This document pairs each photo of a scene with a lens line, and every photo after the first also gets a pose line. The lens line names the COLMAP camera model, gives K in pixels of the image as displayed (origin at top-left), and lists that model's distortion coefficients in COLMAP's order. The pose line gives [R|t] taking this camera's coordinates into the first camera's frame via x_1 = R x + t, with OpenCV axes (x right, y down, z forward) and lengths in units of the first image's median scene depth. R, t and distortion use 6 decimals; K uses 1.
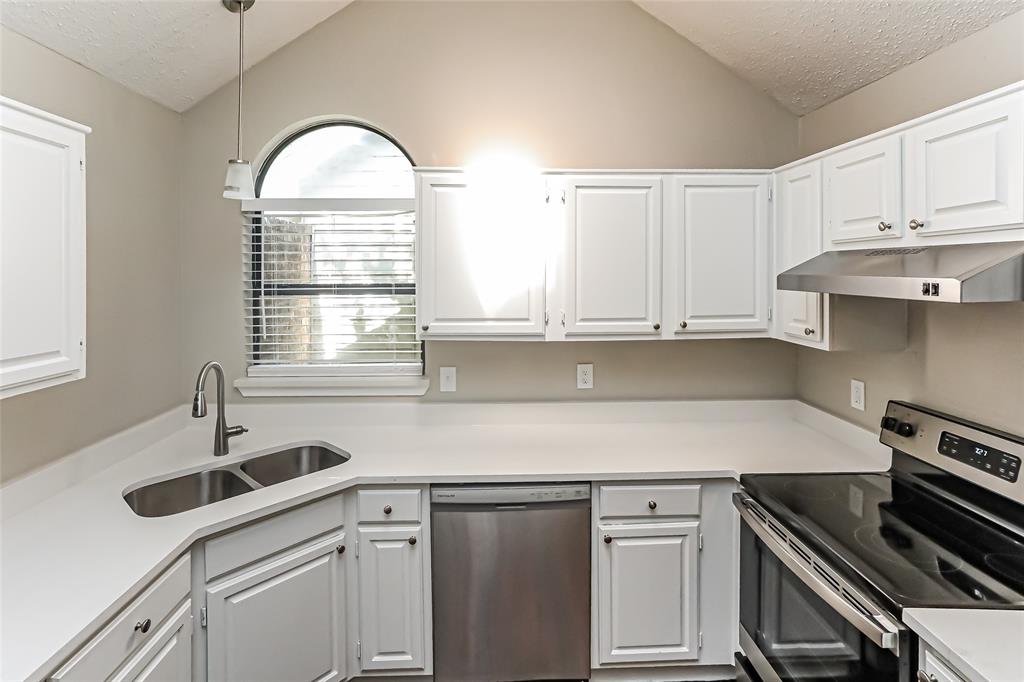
lens RADIAL K [[511.9, 0, 505.5], [0, 511.9, 274.1], [0, 0, 1]] dist [-0.003001, 0.000343]
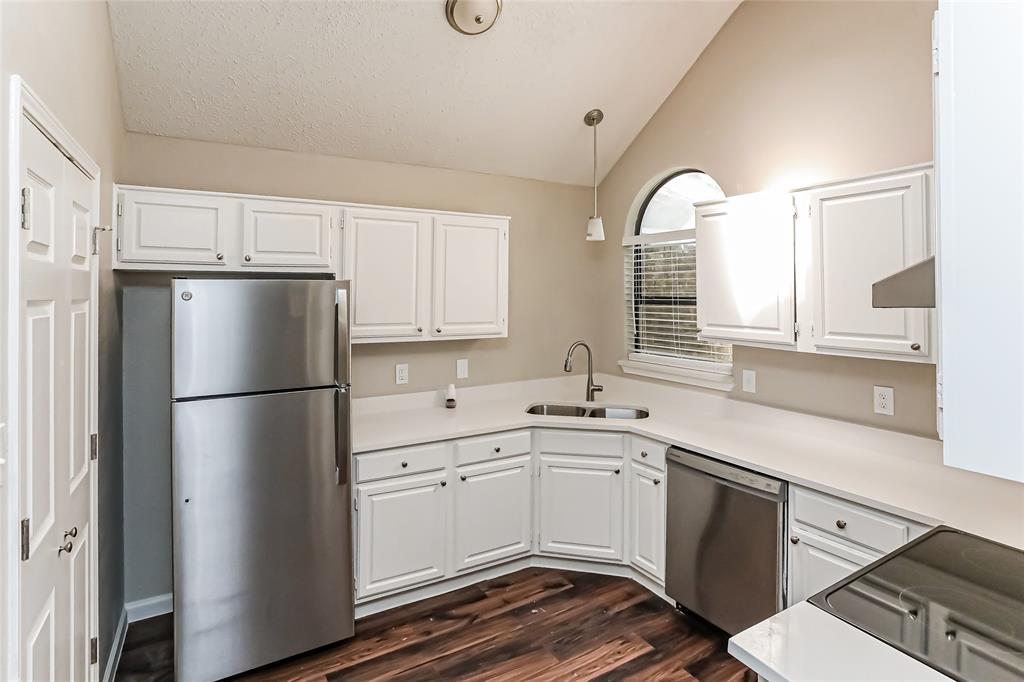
lens RADIAL K [[511.9, 0, 505.5], [0, 511.9, 274.1], [0, 0, 1]] dist [-0.003001, 0.000343]
pose [[0.501565, -0.027813, -0.864673, 0.690497], [-0.005030, 0.999372, -0.035064, 0.013632], [0.865106, 0.021936, 0.501110, -0.038004]]
